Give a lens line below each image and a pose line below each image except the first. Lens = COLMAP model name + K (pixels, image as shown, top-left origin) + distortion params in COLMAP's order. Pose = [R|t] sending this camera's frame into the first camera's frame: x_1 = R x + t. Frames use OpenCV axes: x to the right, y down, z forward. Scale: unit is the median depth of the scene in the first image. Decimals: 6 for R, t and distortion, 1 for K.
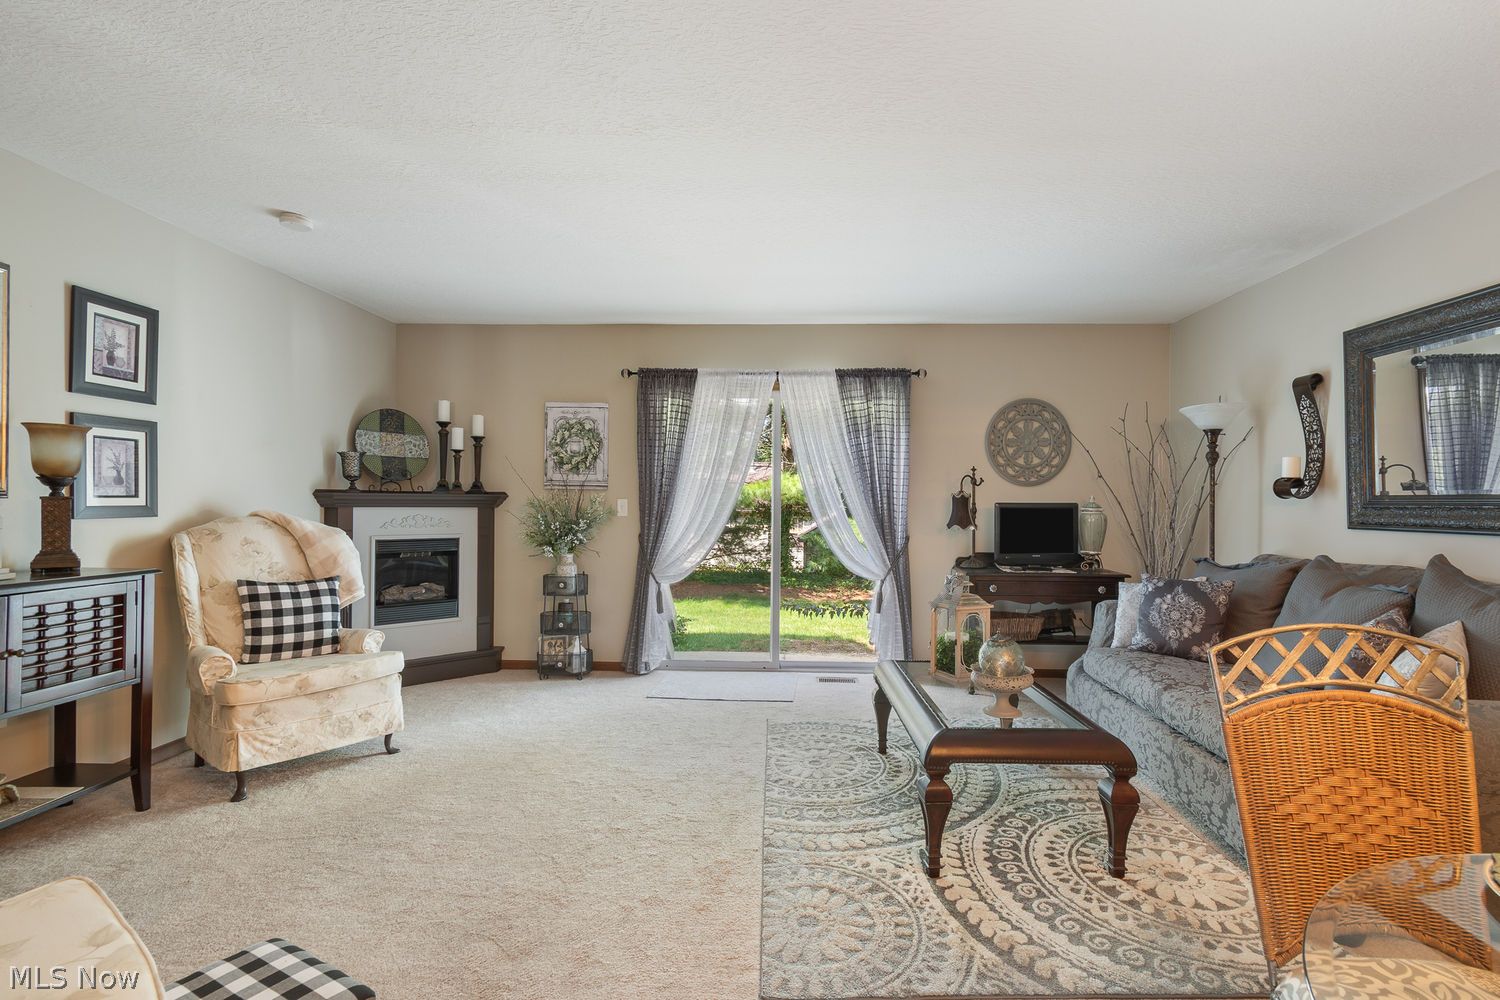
lens RADIAL K [[676.7, 0, 760.3], [0, 676.7, 502.7], [0, 0, 1]] dist [0.000672, -0.001624]
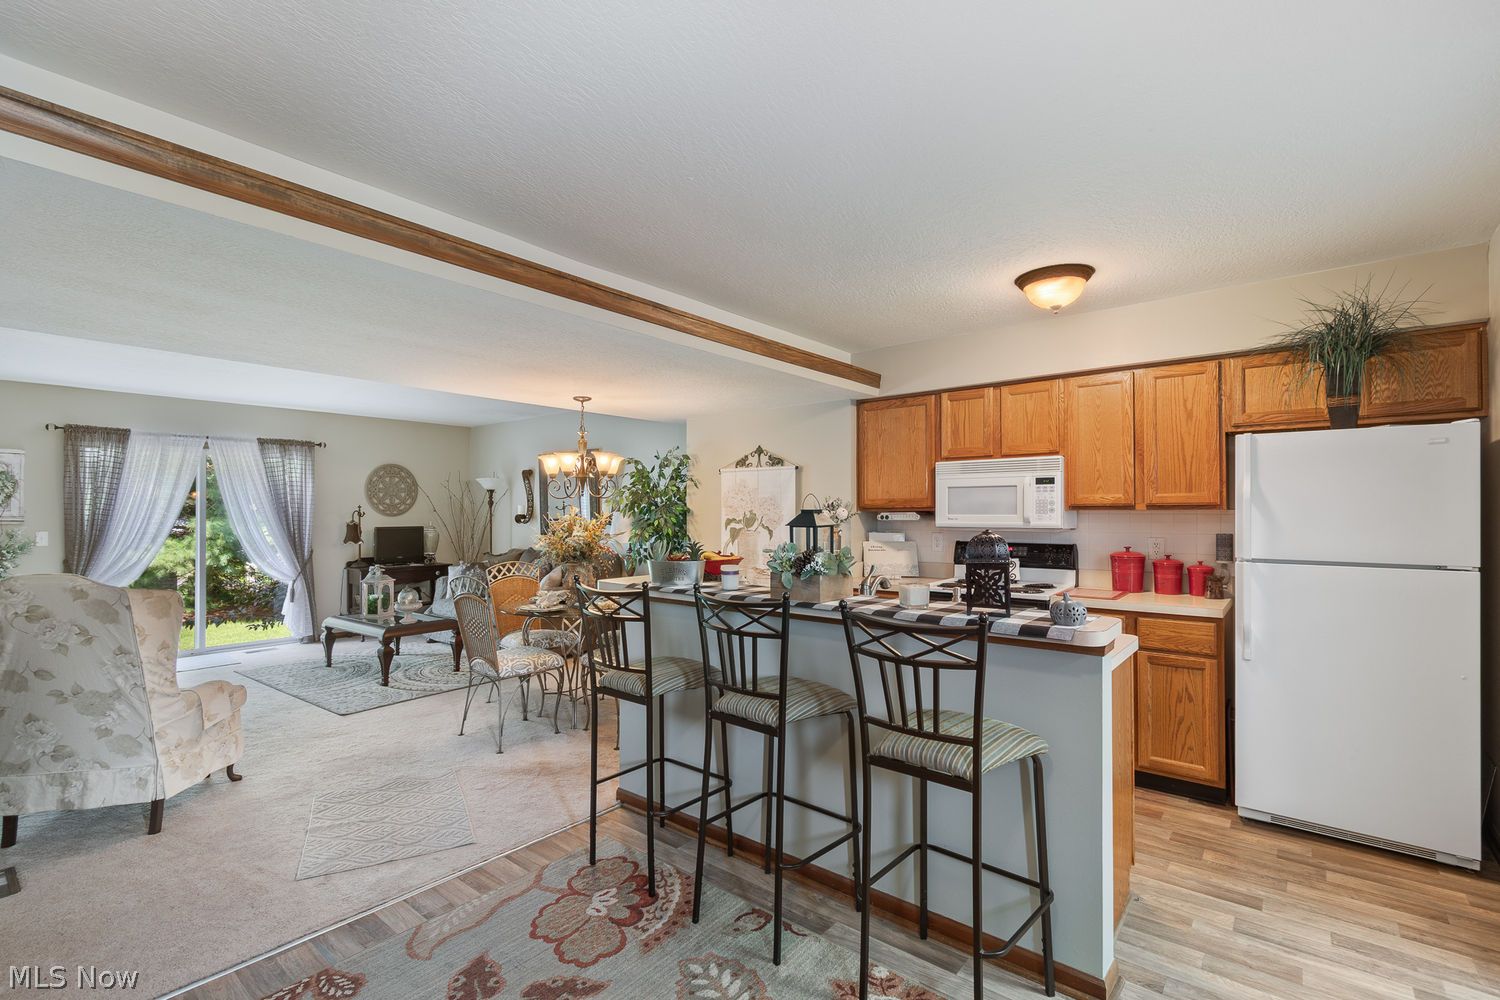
lens RADIAL K [[676.7, 0, 760.7], [0, 676.7, 506.0], [0, 0, 1]] dist [0.000672, -0.001624]
pose [[0.575659, -0.001824, 0.817688, -0.504092], [0.007548, 0.999967, -0.003084, -0.042455], [-0.817655, 0.007947, 0.575654, -0.795347]]
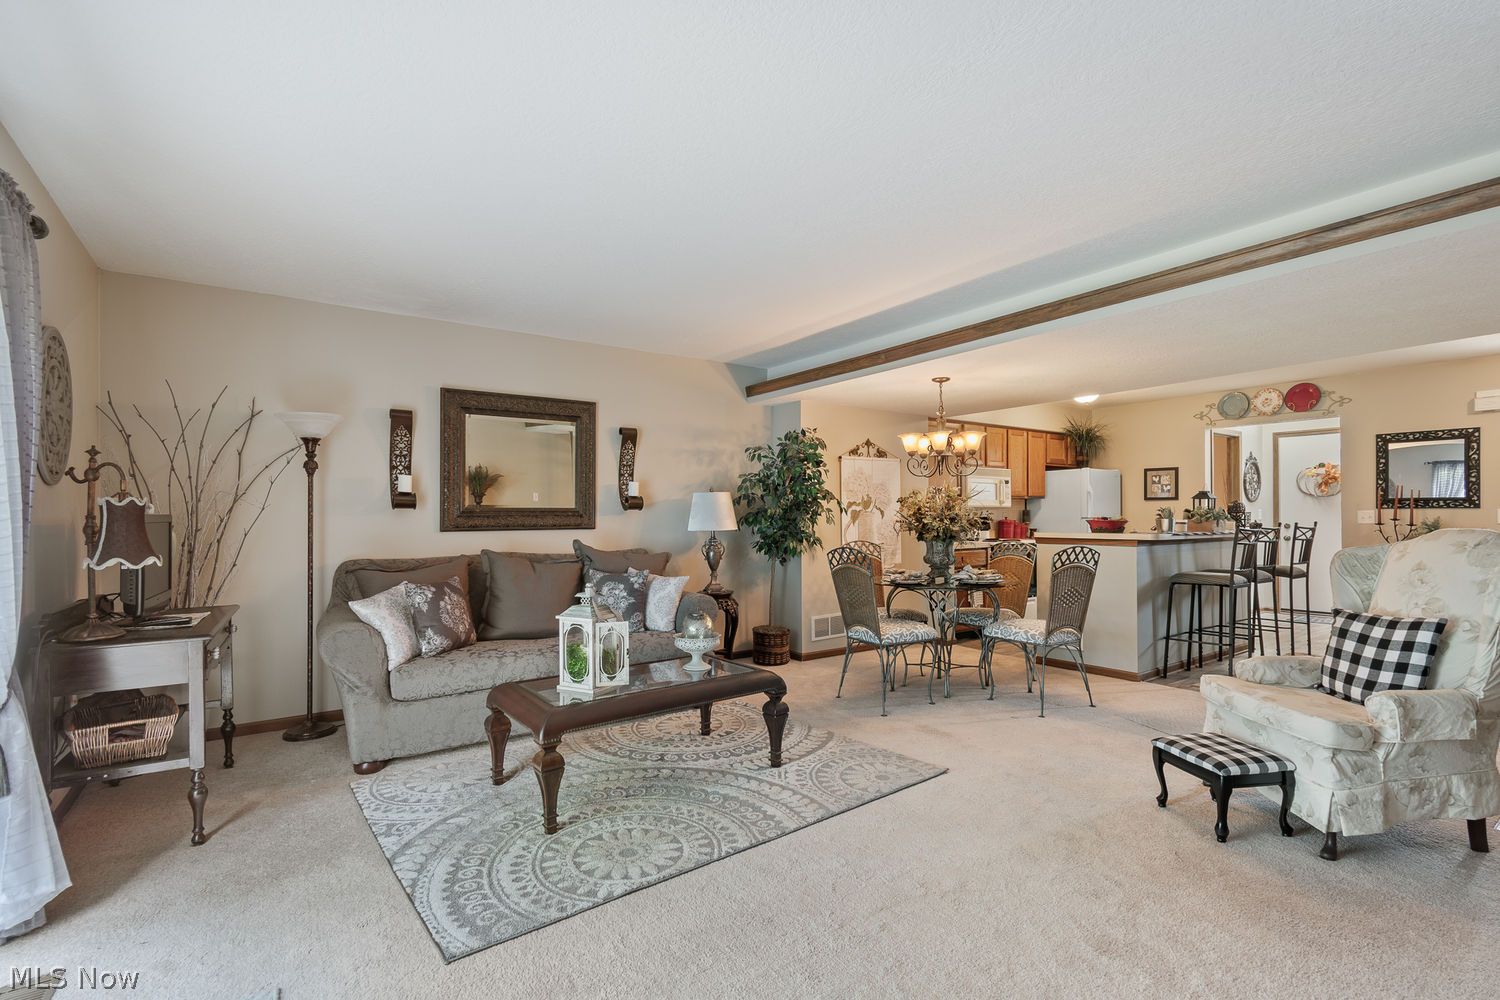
lens RADIAL K [[676.7, 0, 769.5], [0, 676.7, 514.8], [0, 0, 1]] dist [0.000672, -0.001624]
pose [[-0.633673, -0.000352, 0.773601, -0.460103], [0.002328, 0.999995, 0.002362, 0.001115], [-0.773597, 0.003298, -0.633669, 1.025880]]
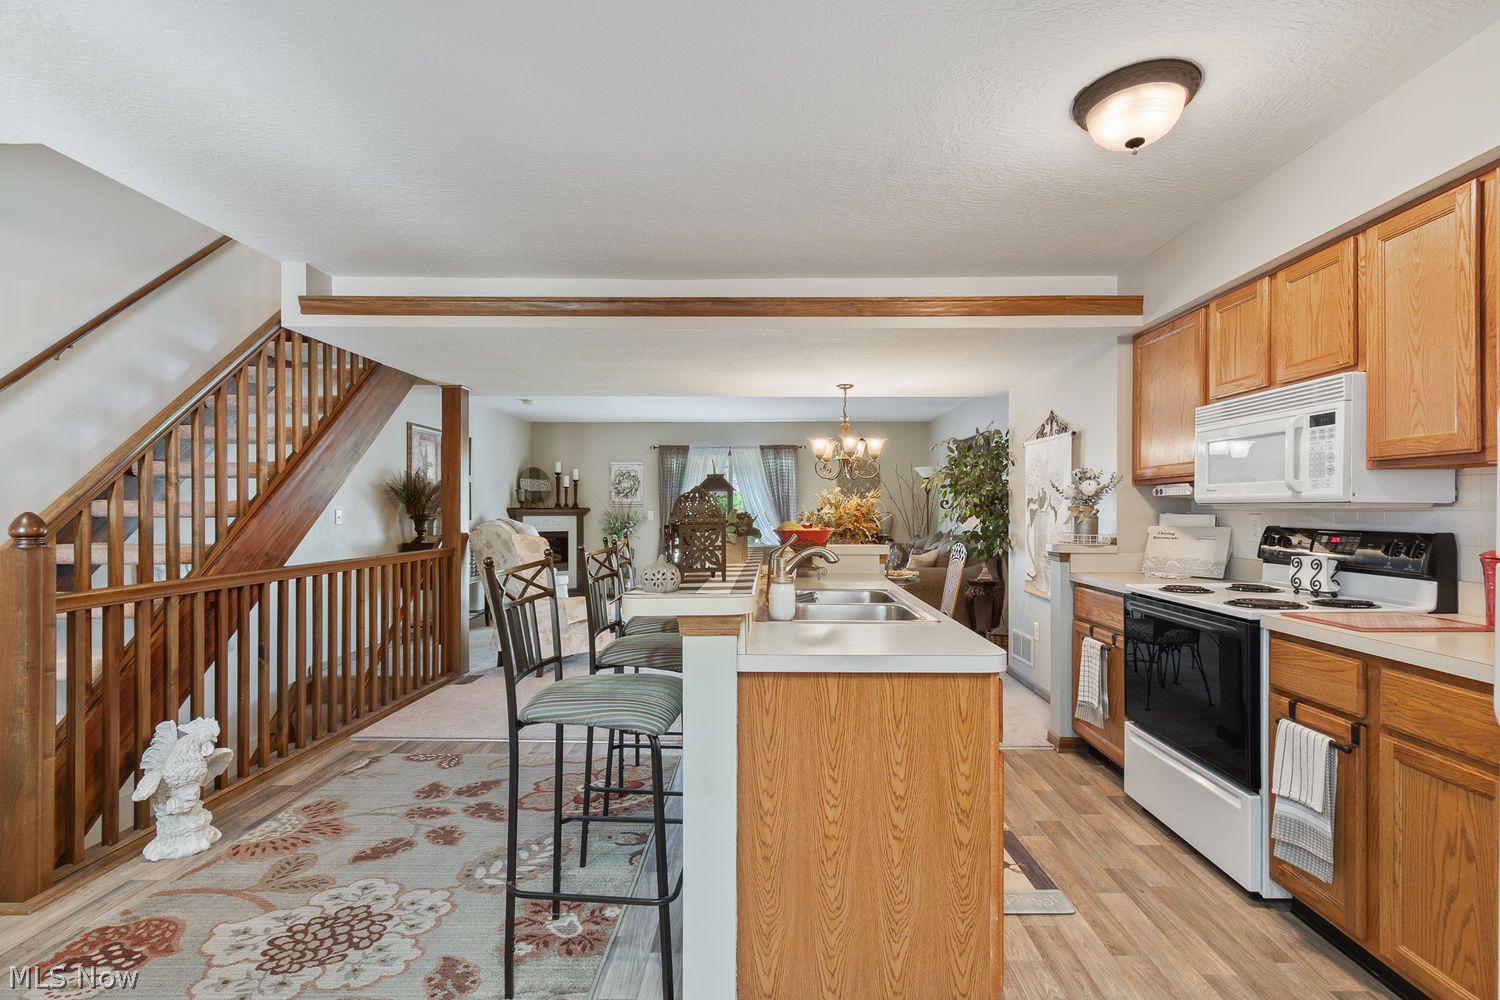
lens RADIAL K [[676.7, 0, 778.8], [0, 676.7, 507.3], [0, 0, 1]] dist [0.000672, -0.001624]
pose [[0.997908, -0.007652, 0.064188, 0.047386], [0.007901, 0.999962, -0.003628, -0.006887], [-0.064158, 0.004128, 0.997931, -1.103988]]
